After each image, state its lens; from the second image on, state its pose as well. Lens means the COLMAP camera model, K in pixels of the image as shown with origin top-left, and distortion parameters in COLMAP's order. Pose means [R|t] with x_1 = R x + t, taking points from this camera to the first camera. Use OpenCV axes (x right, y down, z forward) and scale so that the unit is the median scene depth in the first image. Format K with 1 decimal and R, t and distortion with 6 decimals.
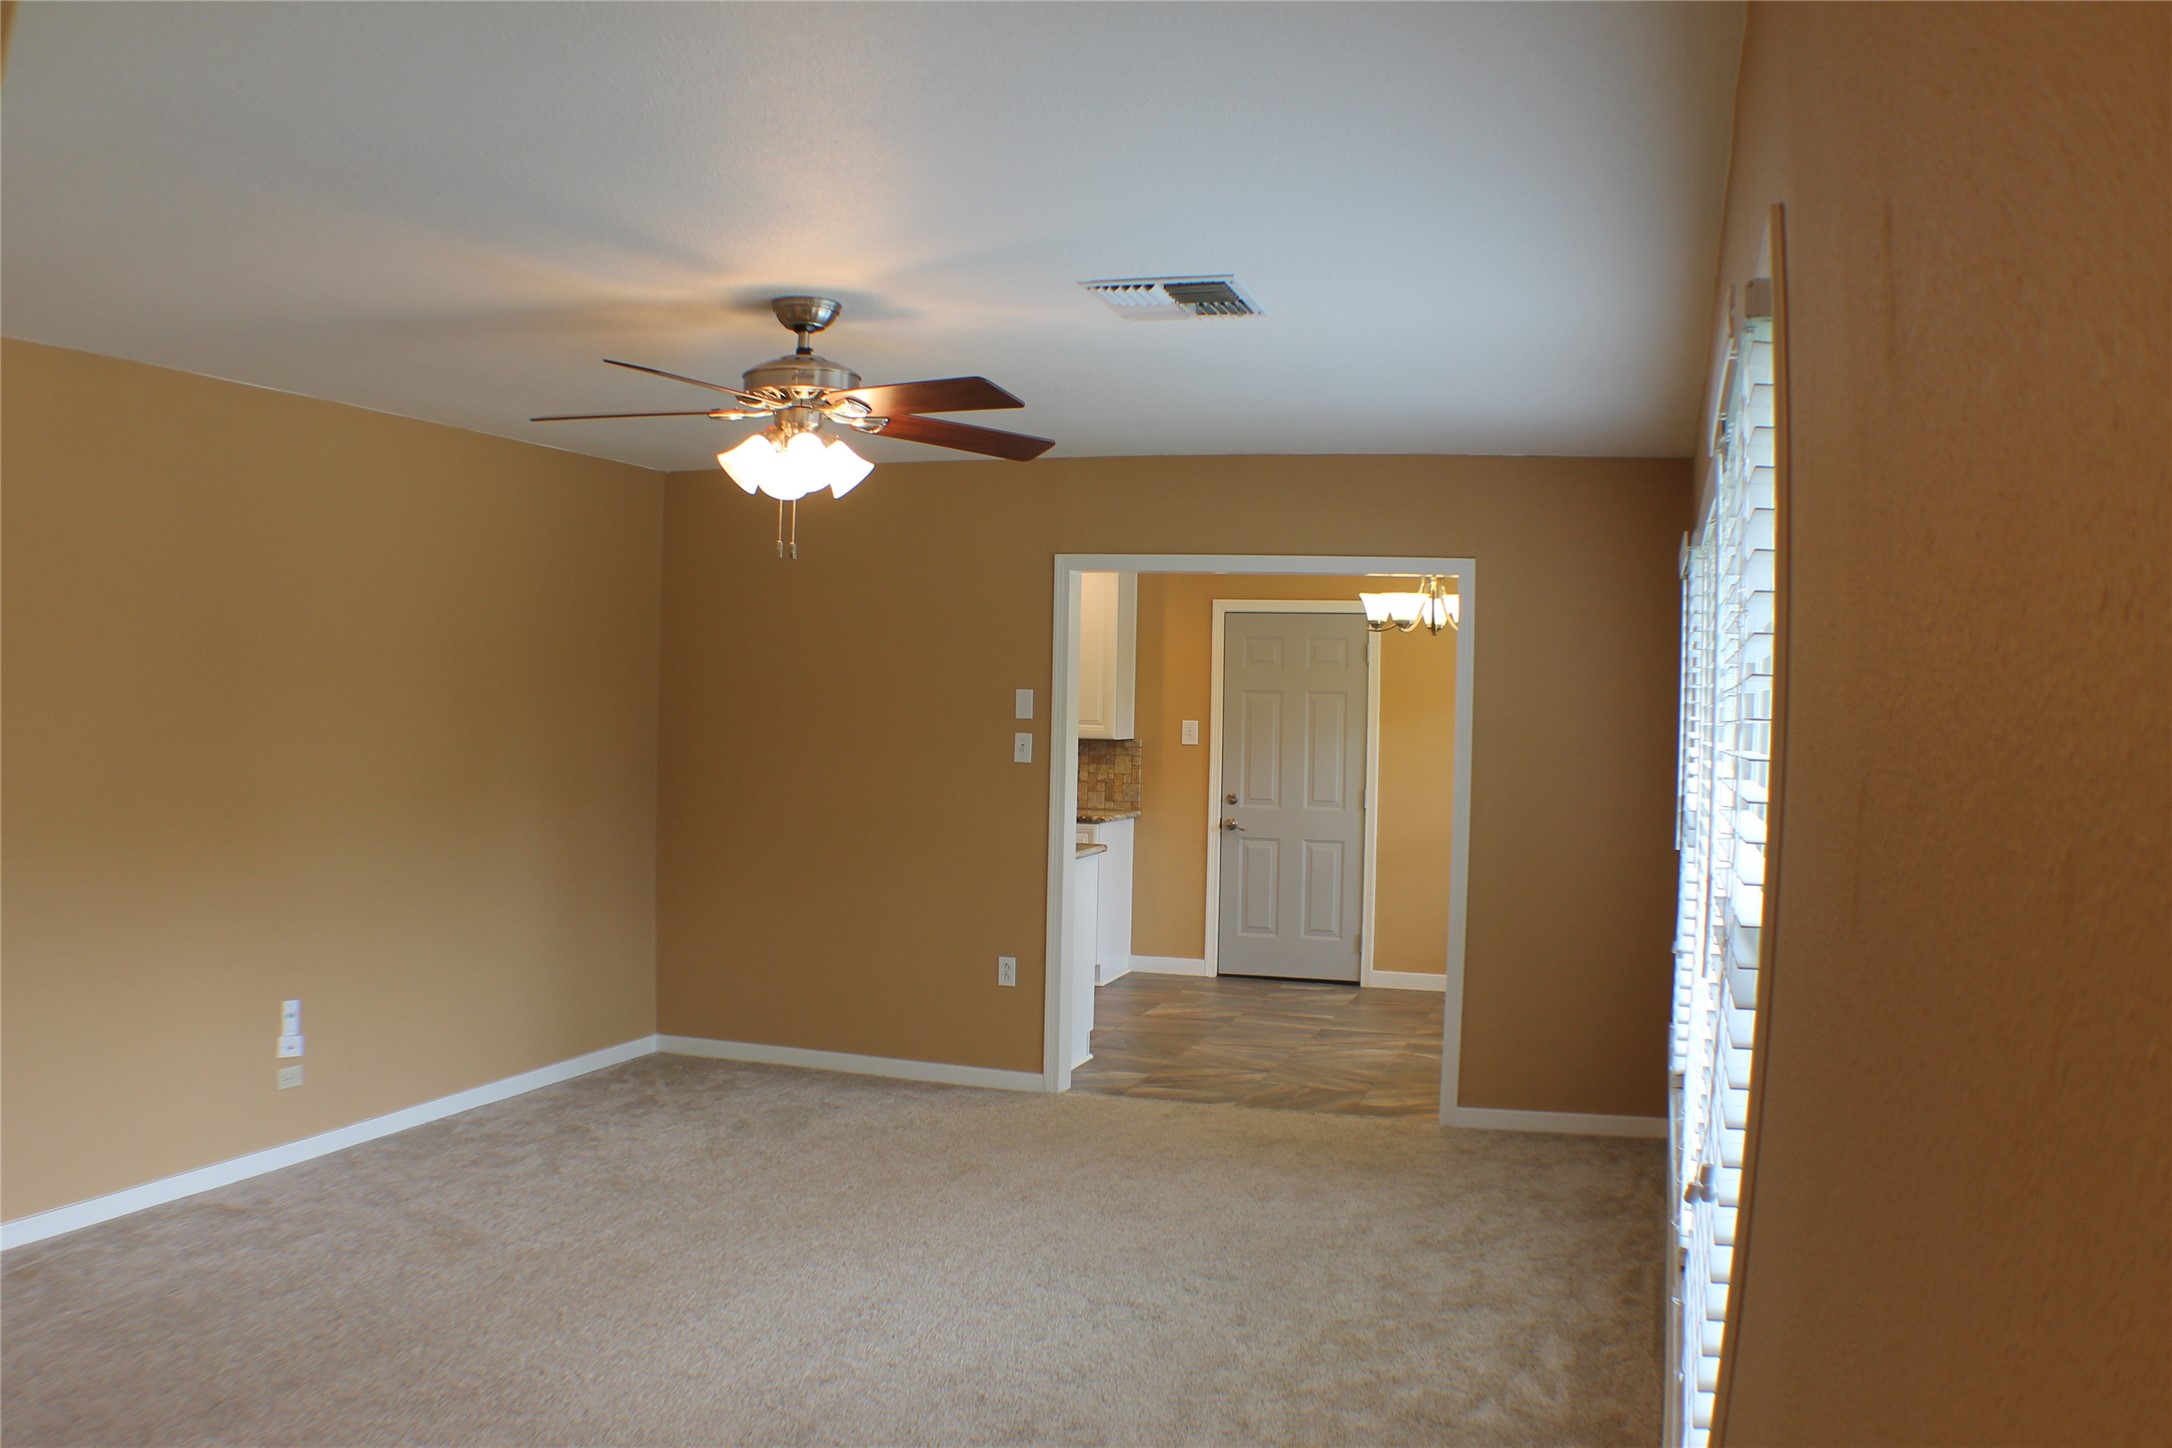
lens RADIAL K [[1810.6, 0, 1086.0], [0, 1810.6, 724.0], [0, 0, 1]] dist [-0.336738, 0.109842]
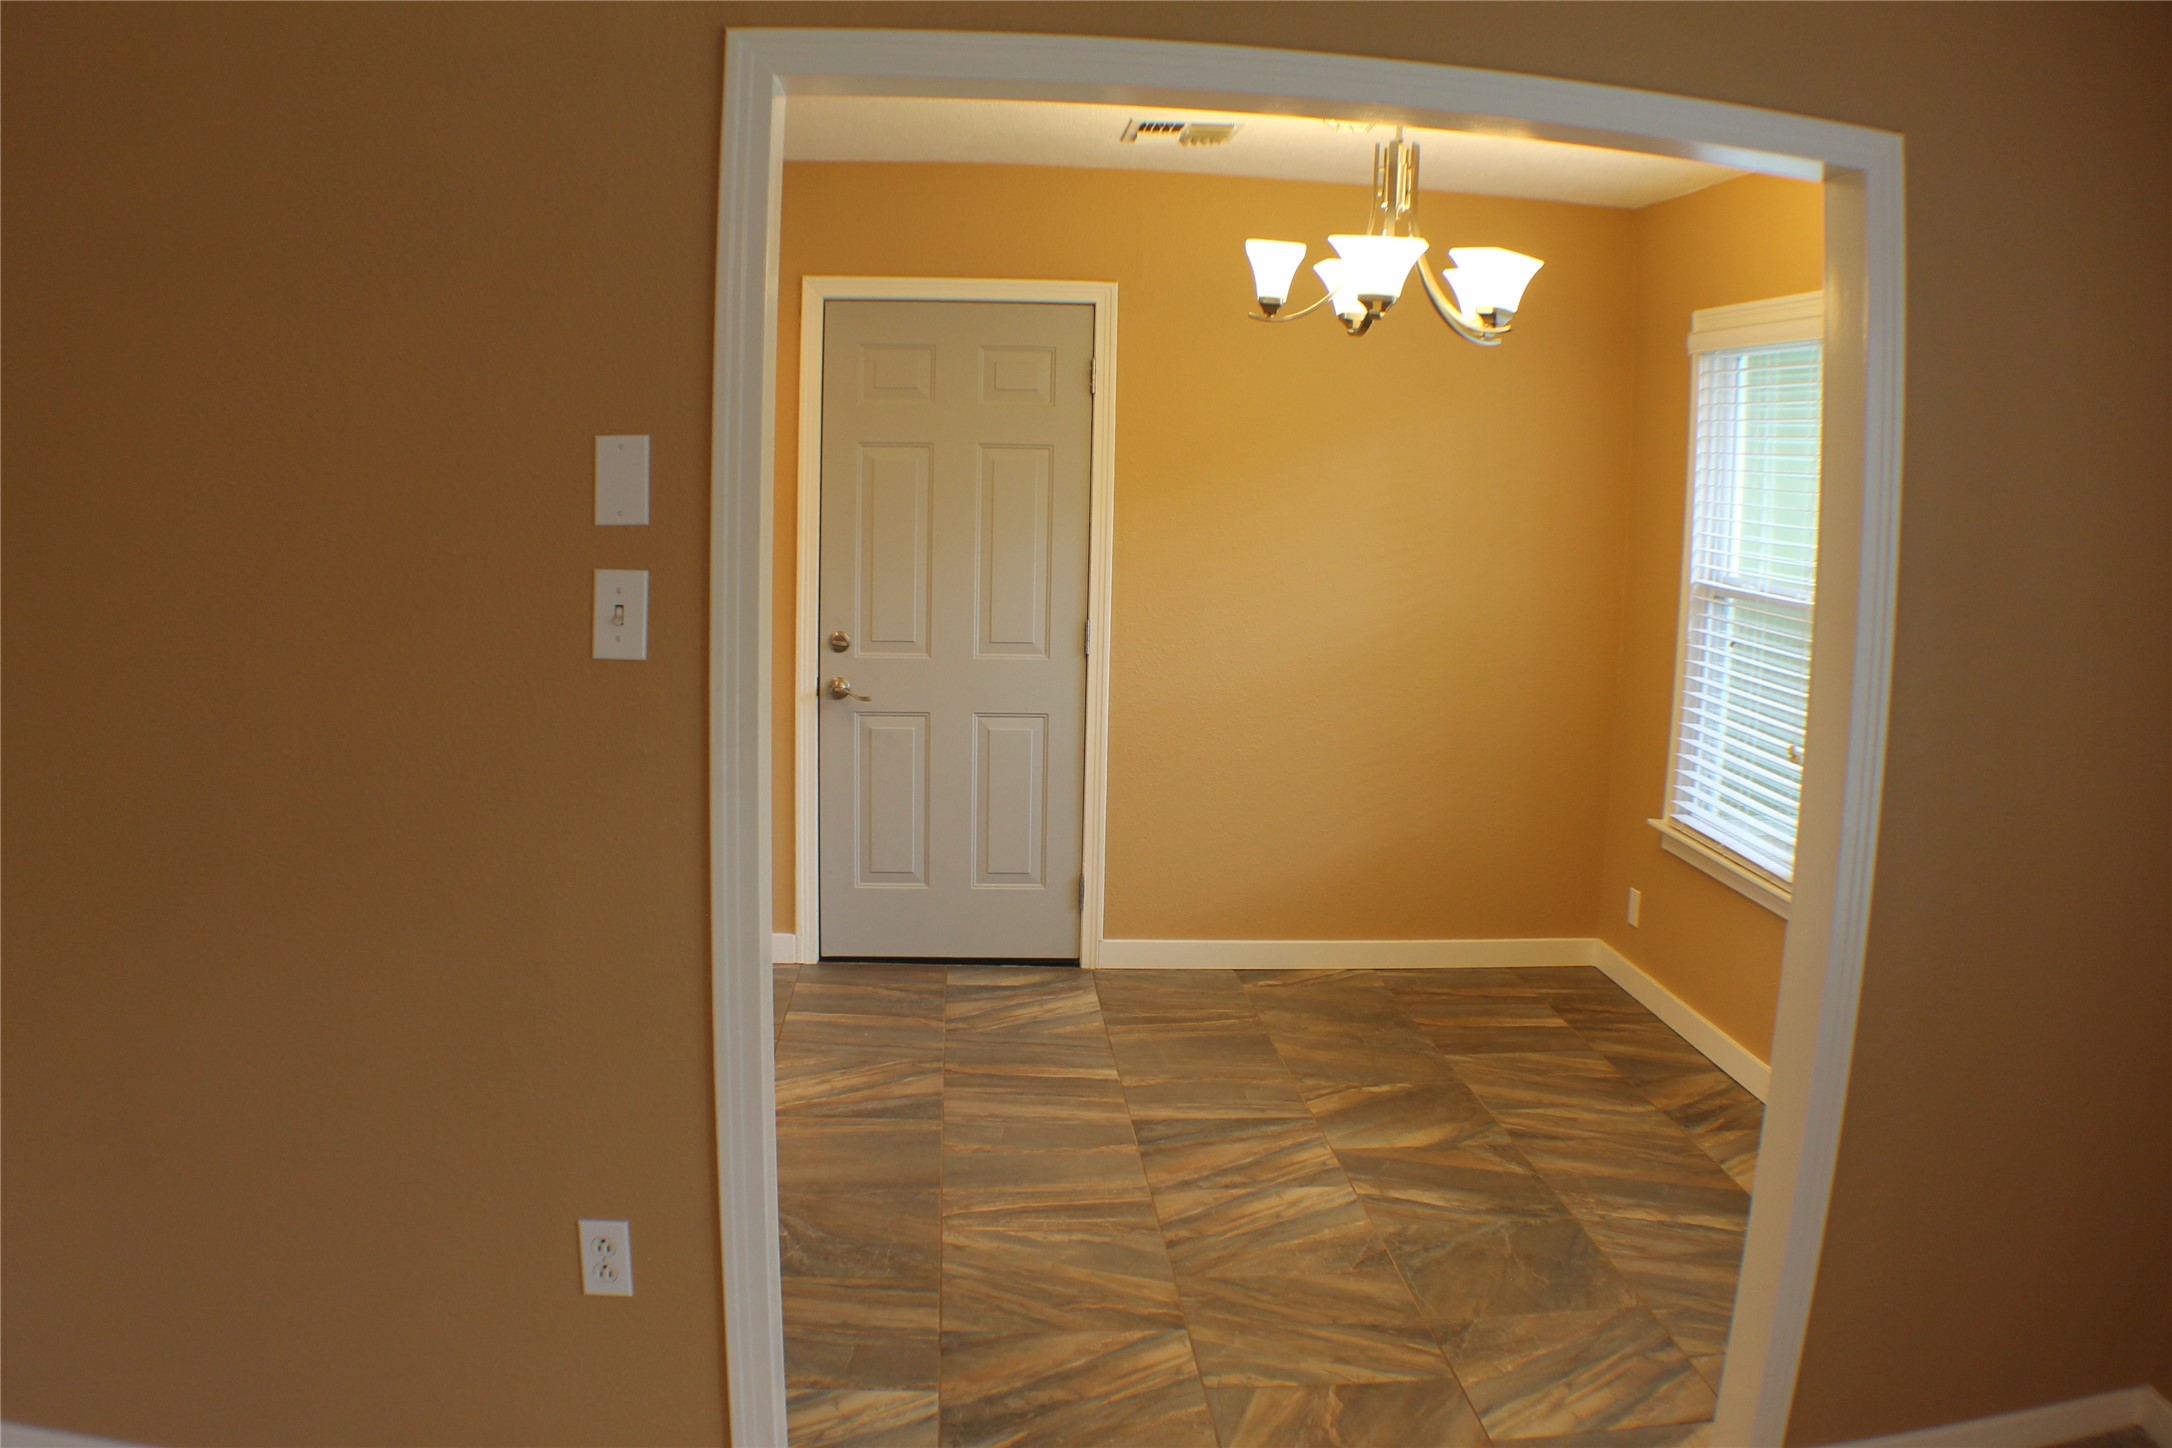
lens RADIAL K [[1810.6, 0, 1086.0], [0, 1810.6, 724.0], [0, 0, 1]] dist [-0.336738, 0.109842]
pose [[0.927010, -0.053288, 0.371232, -0.053708], [0.003235, 0.990953, 0.134168, -0.006897], [-0.375023, -0.123174, 0.918796, 0.479095]]
